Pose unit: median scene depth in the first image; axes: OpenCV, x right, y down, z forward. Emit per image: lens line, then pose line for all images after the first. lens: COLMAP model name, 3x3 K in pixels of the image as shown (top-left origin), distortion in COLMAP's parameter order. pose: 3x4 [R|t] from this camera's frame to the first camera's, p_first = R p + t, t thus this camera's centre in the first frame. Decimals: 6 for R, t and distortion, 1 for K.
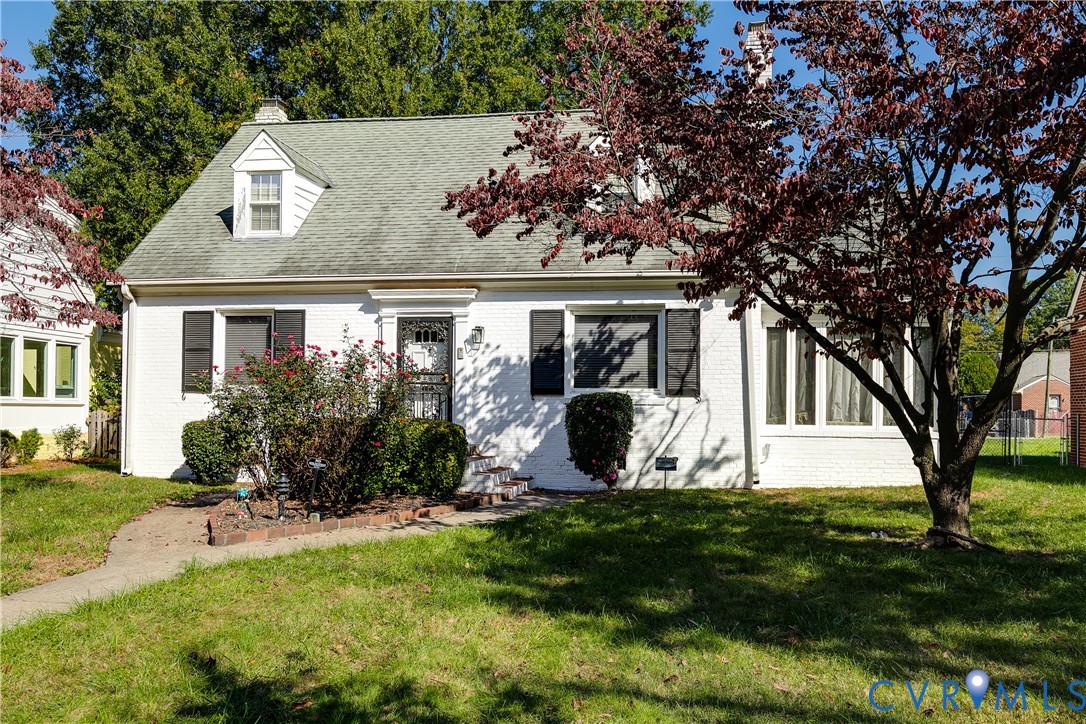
lens RADIAL K [[852.5, 0, 543.0], [0, 852.5, 362.0], [0, 0, 1]] dist [0.001549, 0.000185]
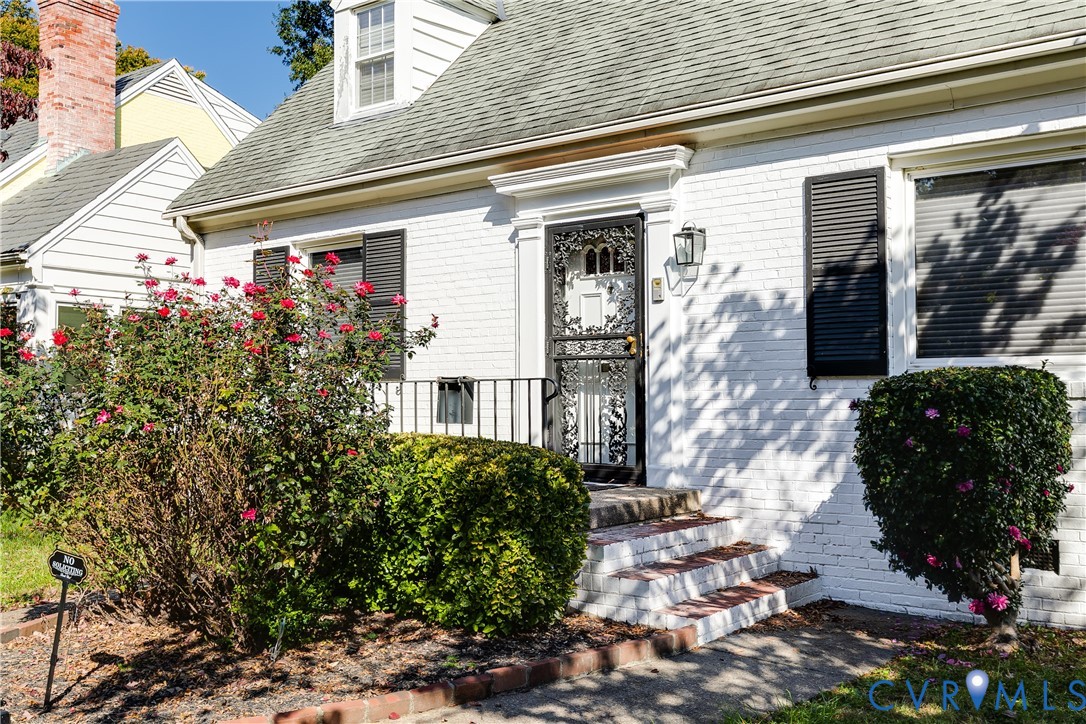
lens RADIAL K [[1027.2, 0, 541.3], [0, 1027.2, 351.3], [0, 0, 1]] dist [0.004546, 0.002214]
pose [[0.887670, -0.032161, -0.459355, 0.102173], [0.037191, 0.999306, 0.001905, 0.019602], [0.458975, -0.018775, 0.888251, 0.481173]]
